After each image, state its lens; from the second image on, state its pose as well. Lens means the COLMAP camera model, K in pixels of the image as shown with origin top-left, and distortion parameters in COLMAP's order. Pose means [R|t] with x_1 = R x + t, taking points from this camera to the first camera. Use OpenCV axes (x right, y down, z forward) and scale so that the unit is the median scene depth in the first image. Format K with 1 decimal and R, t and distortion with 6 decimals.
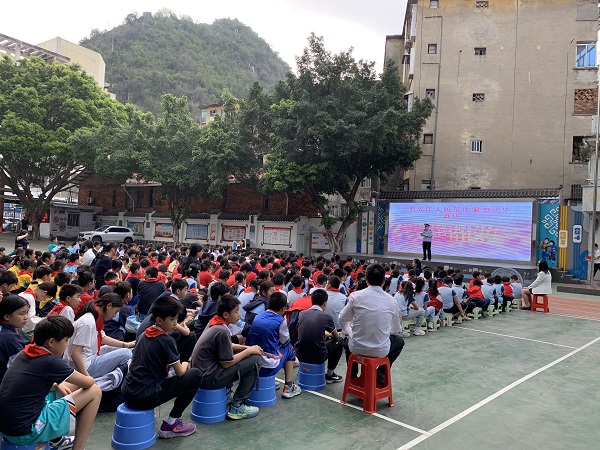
lens RADIAL K [[458.4, 0, 298.3], [0, 458.4, 229.3], [0, 0, 1]] dist [0.008353, 0.003383]
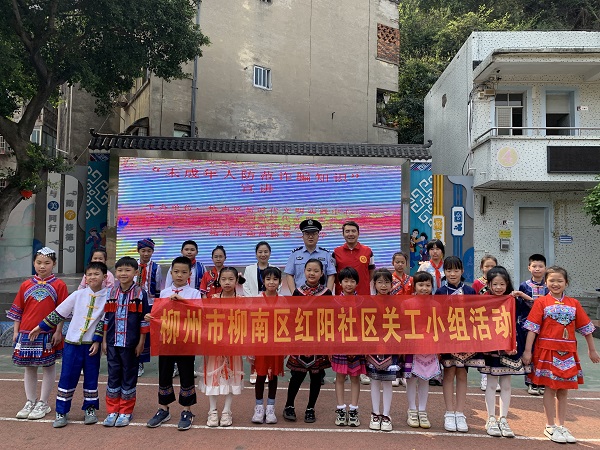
lens RADIAL K [[458.4, 0, 298.3], [0, 458.4, 229.3], [0, 0, 1]] dist [0.008353, 0.003383]
pose [[0.760600, -0.010763, 0.649131, 0.038533], [0.010630, 0.999935, 0.004124, 0.012469], [-0.649133, 0.003764, 0.760665, 0.523375]]
